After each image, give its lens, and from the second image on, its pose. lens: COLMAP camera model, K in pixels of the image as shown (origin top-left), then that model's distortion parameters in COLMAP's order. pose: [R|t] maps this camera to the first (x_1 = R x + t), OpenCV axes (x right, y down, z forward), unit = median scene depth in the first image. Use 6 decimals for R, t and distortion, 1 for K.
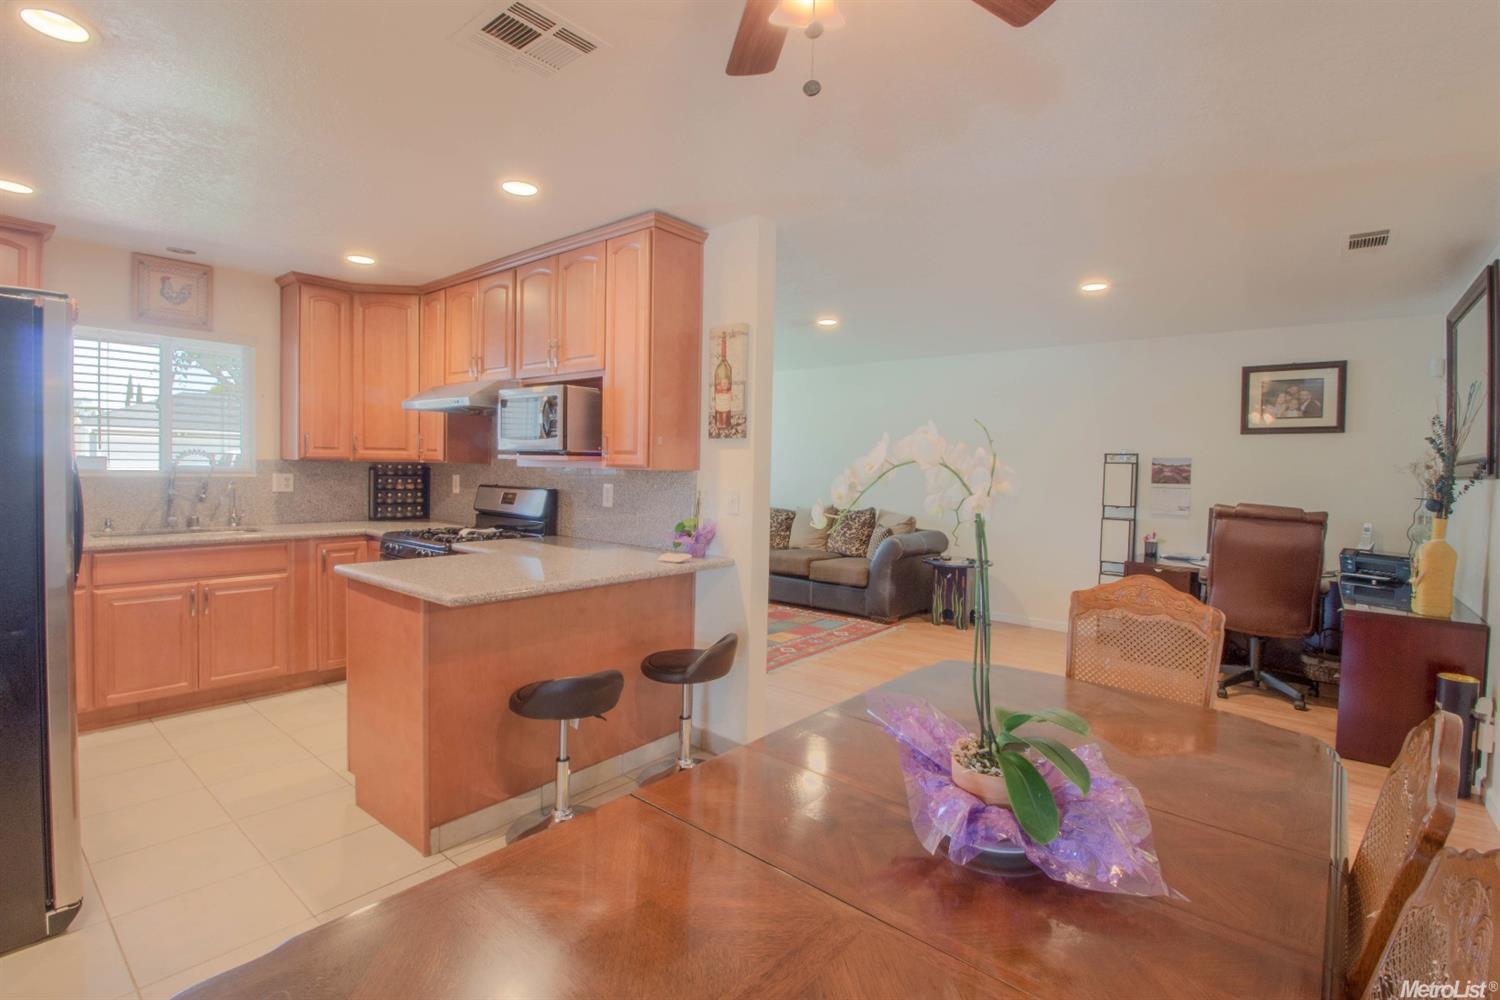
lens RADIAL K [[689.6, 0, 748.4], [0, 689.6, 489.8], [0, 0, 1]] dist [-0.005179, -0.009750]
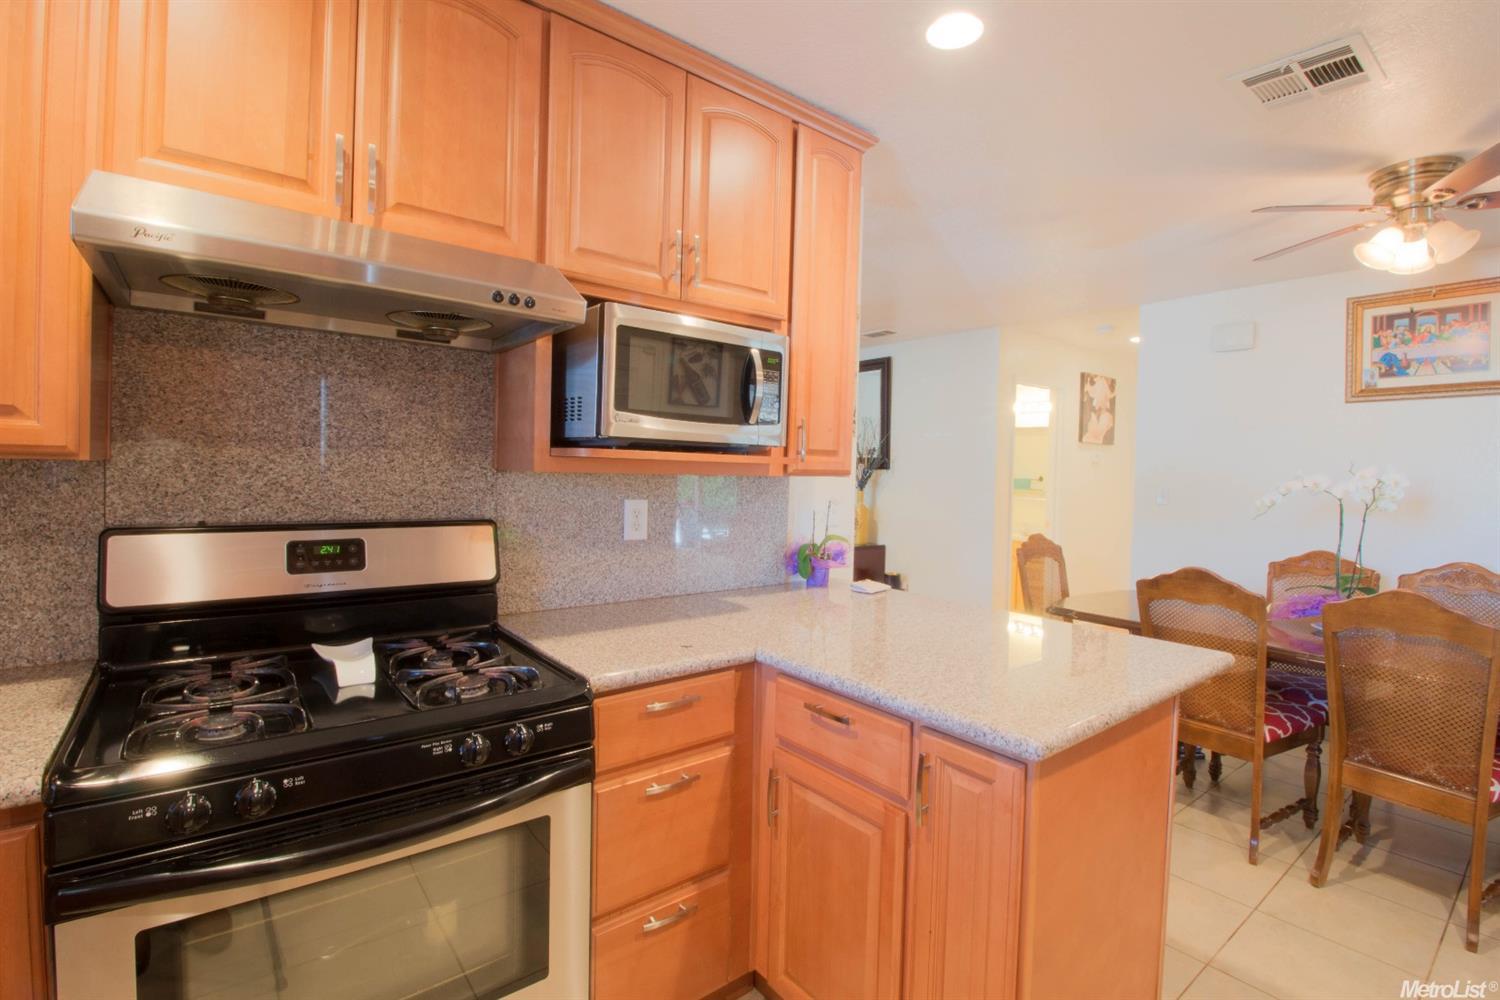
lens RADIAL K [[689.6, 0, 749.2], [0, 689.6, 487.3], [0, 0, 1]] dist [-0.005179, -0.009750]
pose [[0.211662, -0.042823, 0.976404, -0.666375], [0.012694, 0.999076, 0.041066, -0.037045], [-0.977260, 0.003702, 0.212010, 0.705710]]
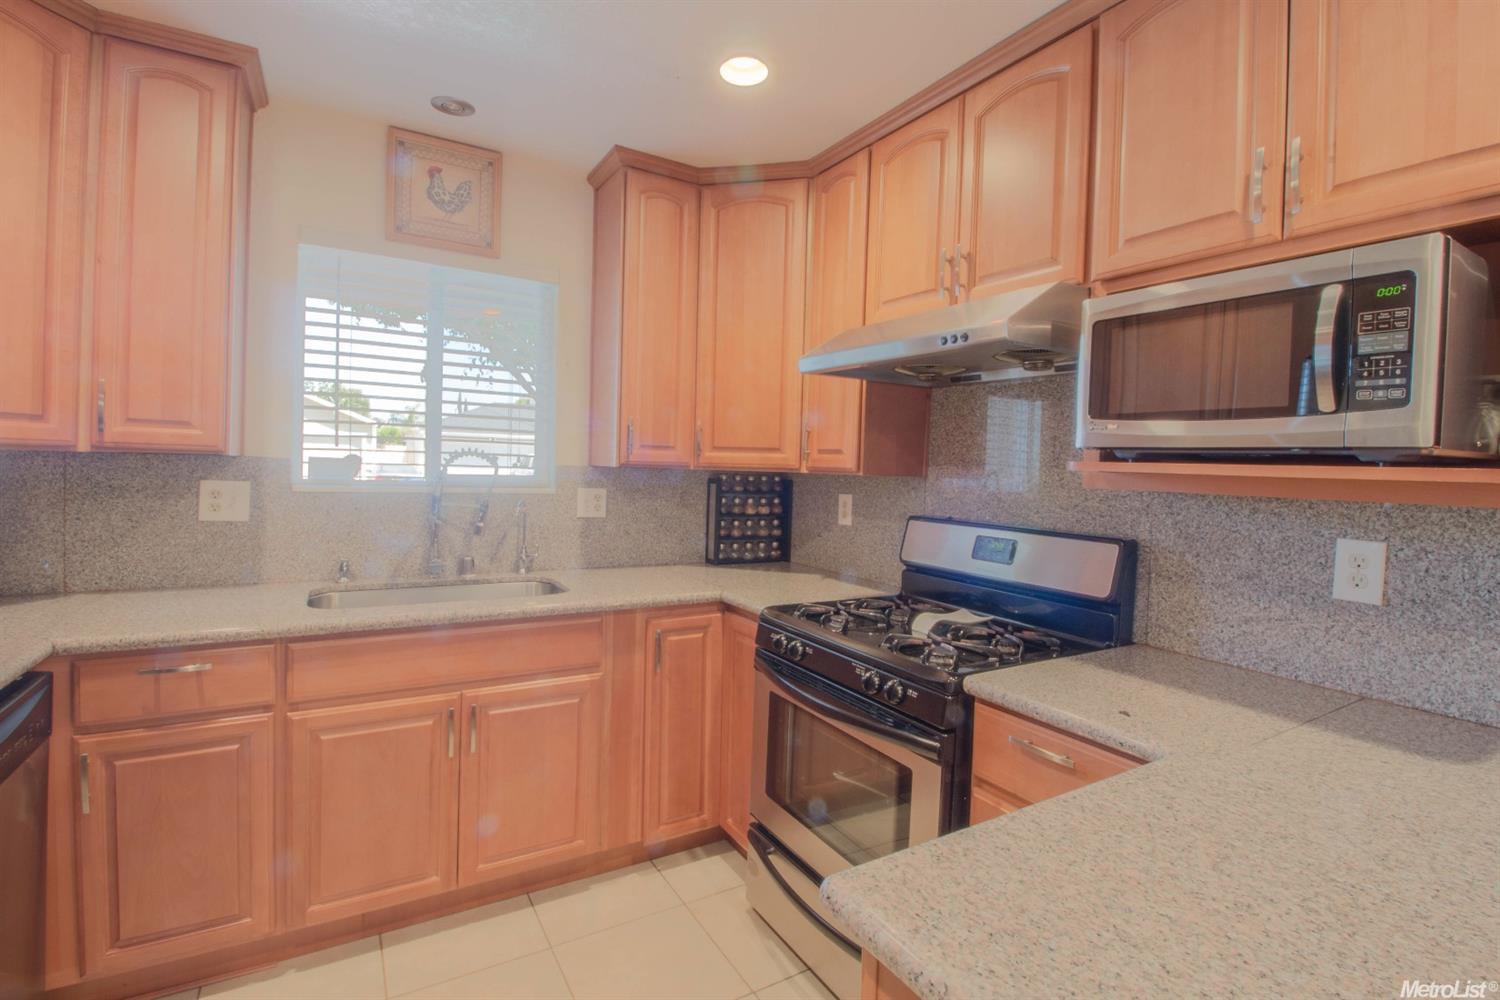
lens RADIAL K [[689.6, 0, 749.7], [0, 689.6, 497.1], [0, 0, 1]] dist [-0.005179, -0.009750]
pose [[0.942834, 0.024040, -0.332396, -0.353945], [-0.023588, 0.999707, 0.005395, -0.023839], [0.332428, 0.002754, 0.943125, 0.483237]]
